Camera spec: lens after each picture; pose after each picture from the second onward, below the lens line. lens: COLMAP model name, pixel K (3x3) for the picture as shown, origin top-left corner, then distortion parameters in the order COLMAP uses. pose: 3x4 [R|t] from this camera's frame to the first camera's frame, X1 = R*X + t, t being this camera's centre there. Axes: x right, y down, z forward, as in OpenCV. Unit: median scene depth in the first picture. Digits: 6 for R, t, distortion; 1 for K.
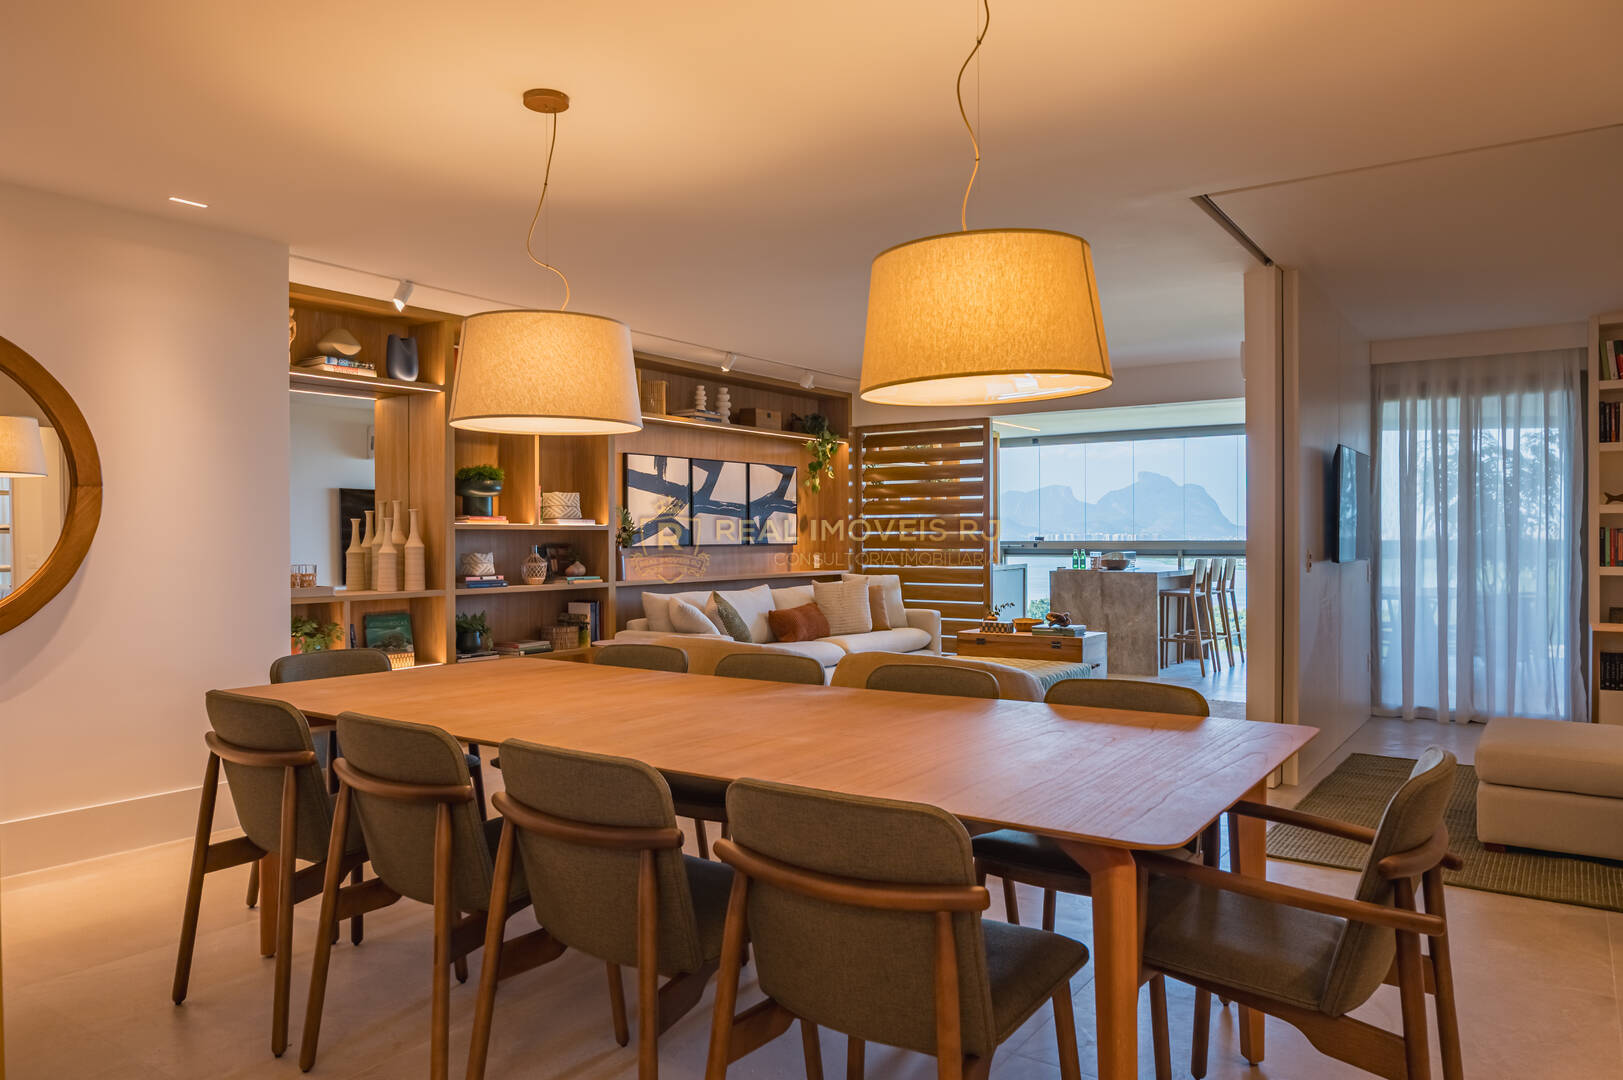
lens RADIAL K [[1105.6, 0, 800.3], [0, 1105.6, 532.6], [0, 0, 1]] dist [-0.011239, 0.004837]
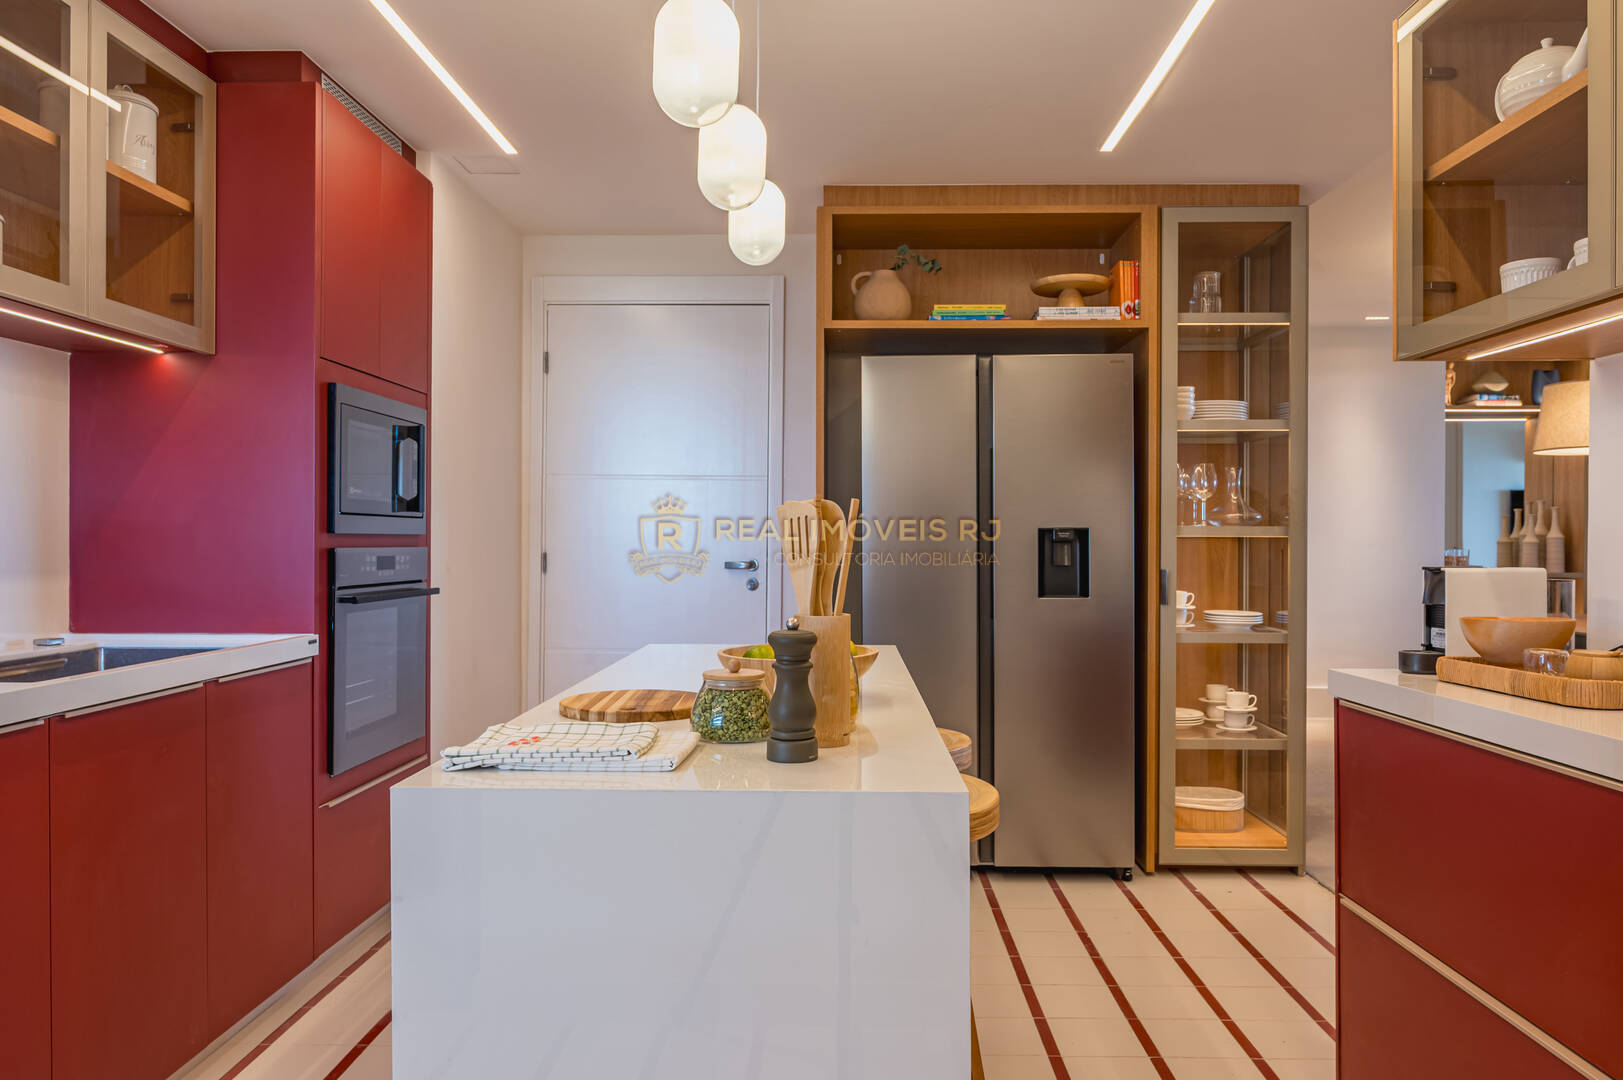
lens RADIAL K [[1105.6, 0, 807.8], [0, 1105.6, 534.0], [0, 0, 1]] dist [-0.011239, 0.004837]
pose [[0.542079, 0.004386, -0.840316, 0.187541], [-0.001931, 0.999990, 0.003974, 0.004471], [0.840325, -0.000531, 0.542082, -0.303492]]
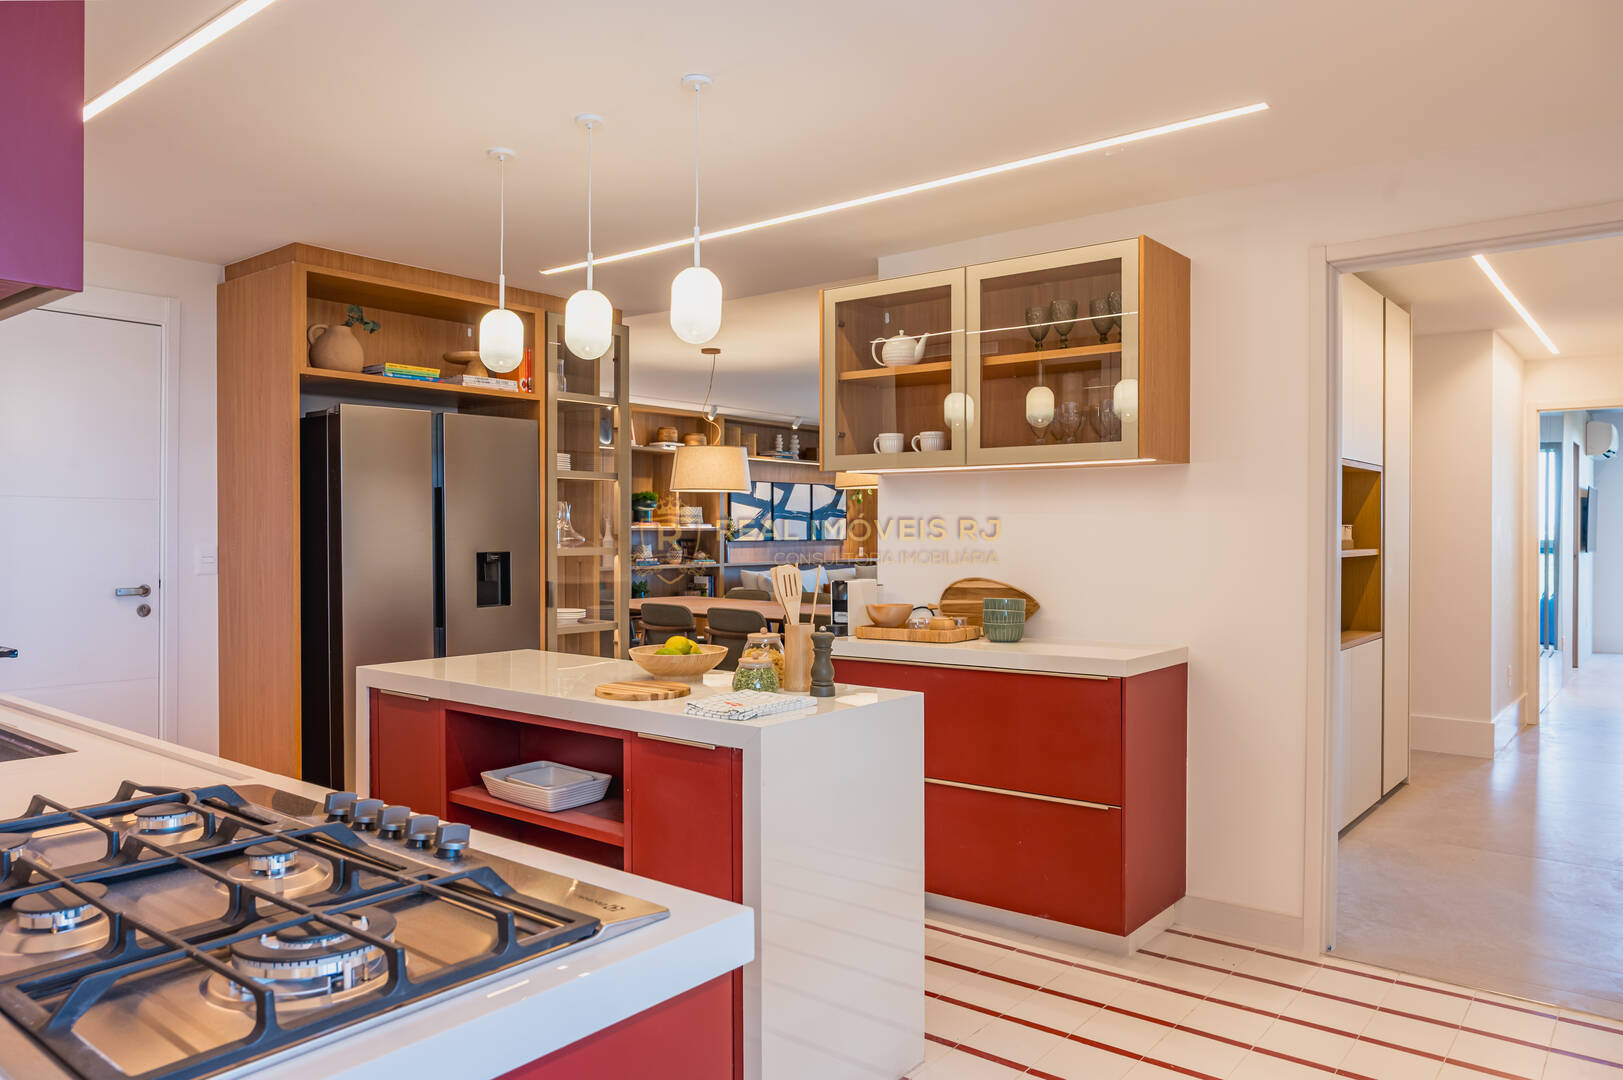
lens RADIAL K [[1126.3, 0, 815.4], [0, 1126.3, 542.9], [0, 0, 1]] dist [-0.004736, -0.001272]
pose [[0.997819, 0.008330, -0.065476, 0.065045], [-0.007144, 0.999807, 0.018314, -0.014519], [0.065616, -0.017806, 0.997686, -0.567181]]
